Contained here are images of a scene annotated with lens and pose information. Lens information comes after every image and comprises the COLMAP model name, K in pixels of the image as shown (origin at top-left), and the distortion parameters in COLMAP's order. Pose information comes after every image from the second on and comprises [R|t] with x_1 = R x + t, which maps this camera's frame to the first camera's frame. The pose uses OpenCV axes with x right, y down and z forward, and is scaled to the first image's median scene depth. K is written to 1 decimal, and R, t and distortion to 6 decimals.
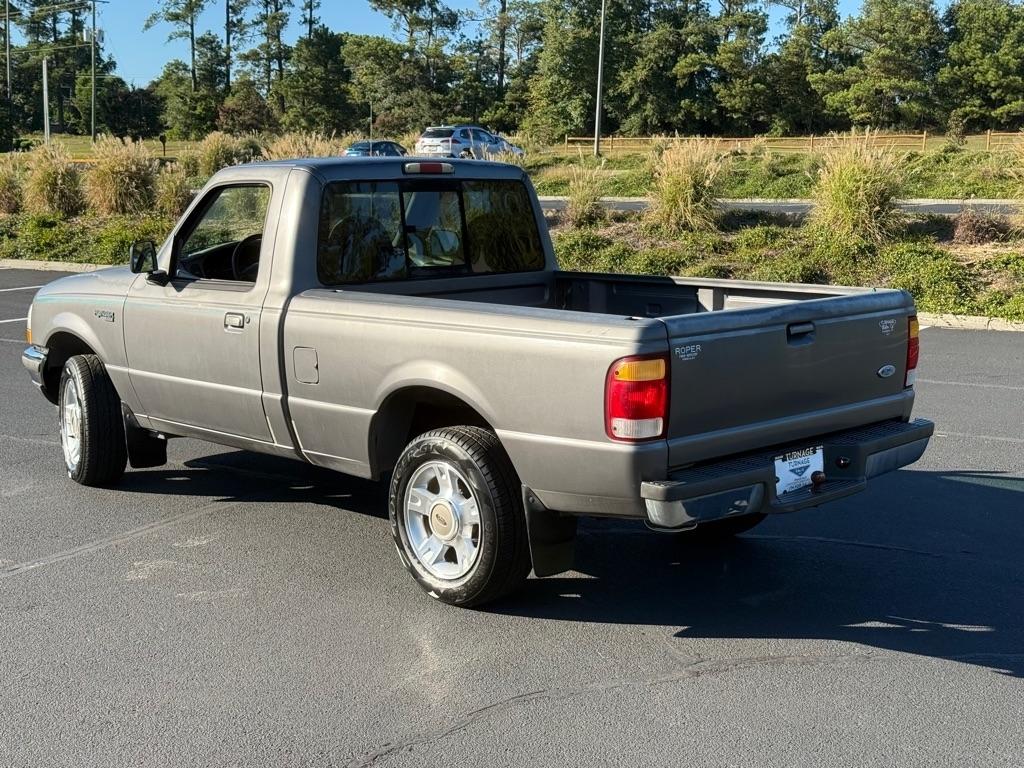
lens RADIAL K [[1424.7, 0, 531.7], [0, 1424.7, 400.9], [0, 0, 1]] dist [0.116415, 0.000000]
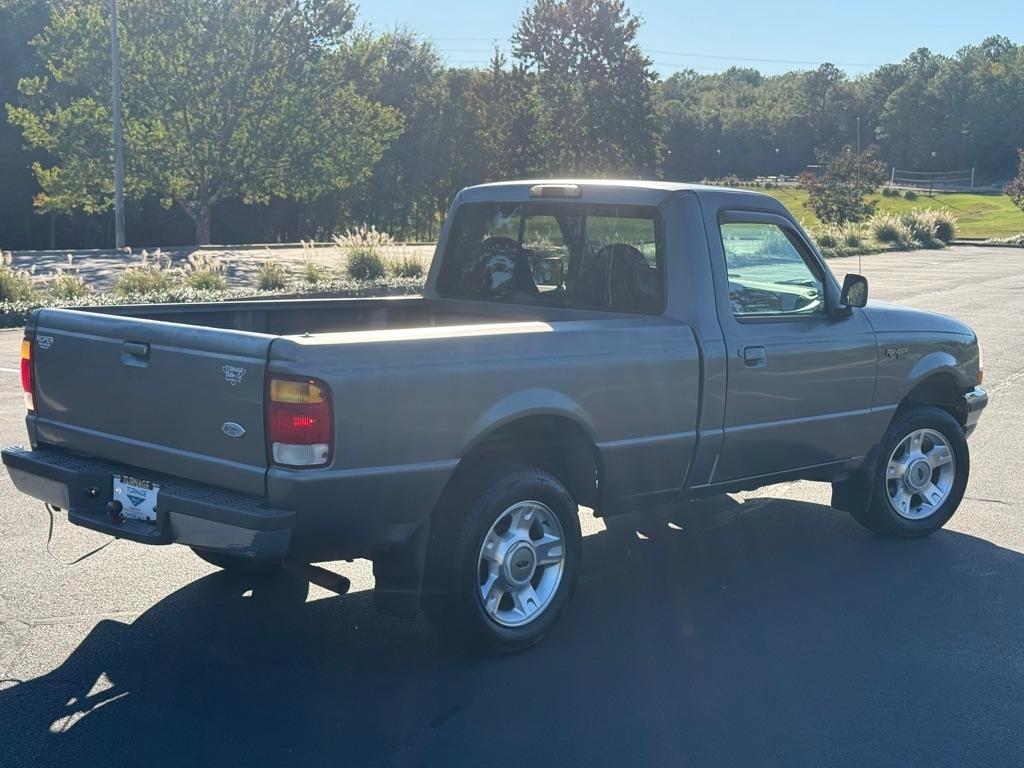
lens RADIAL K [[1424.7, 0, 503.6], [0, 1424.7, 388.4], [0, 0, 1]] dist [0.116415, 0.000000]
pose [[0.041010, 0.130247, -0.990633, 0.869272], [-0.183168, 0.975645, 0.120693, -0.139754], [0.982226, 0.176503, 0.063868, 0.905704]]
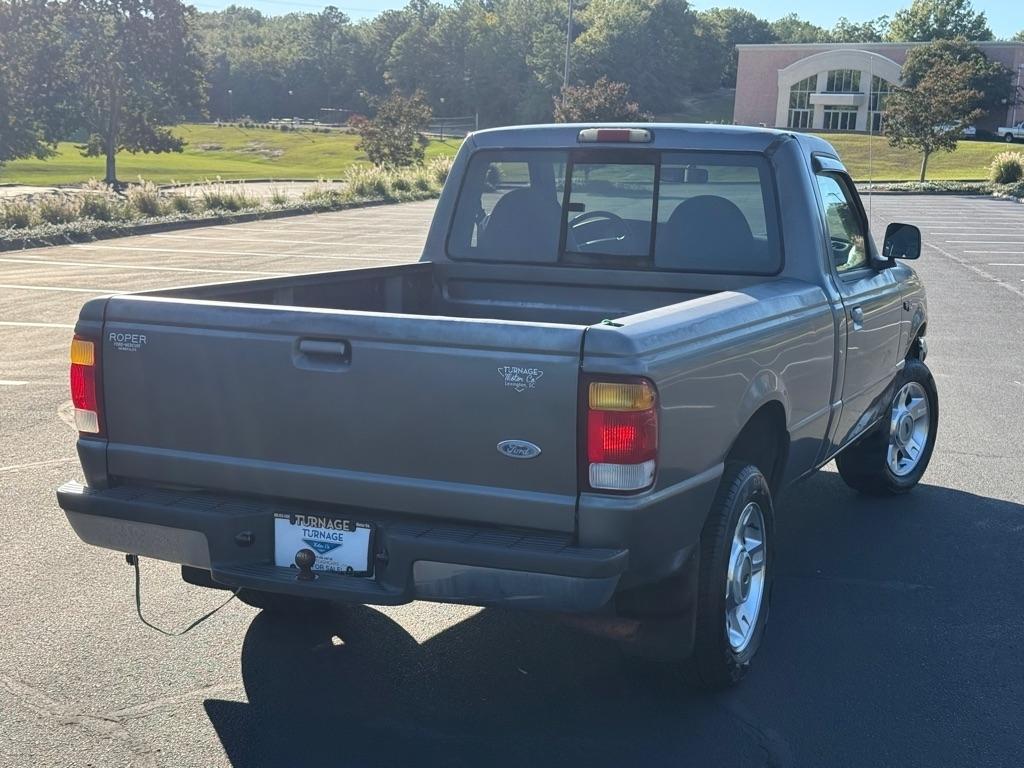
lens RADIAL K [[1424.7, 0, 511.0], [0, 1424.7, 384.8], [0, 0, 1]] dist [0.116415, 0.000000]
pose [[0.373412, 0.154238, -0.914754, 0.669035], [-0.168302, 0.980981, 0.096702, -0.088969], [0.912271, 0.117845, 0.392268, 0.621408]]
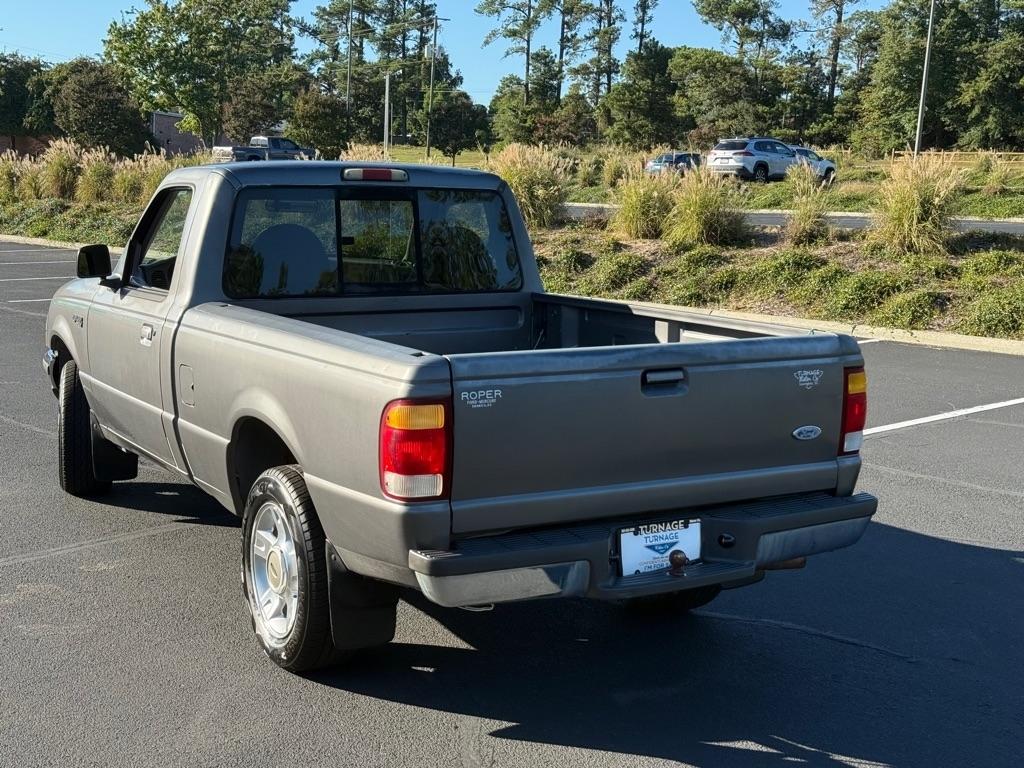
lens RADIAL K [[1424.7, 0, 510.4], [0, 1424.7, 384.4], [0, 0, 1]] dist [0.116415, 0.000000]
pose [[0.970106, 0.055677, -0.236207, 0.227388], [-0.060283, 0.998105, -0.012316, -0.023131], [0.235074, 0.026187, 0.971625, 0.137687]]
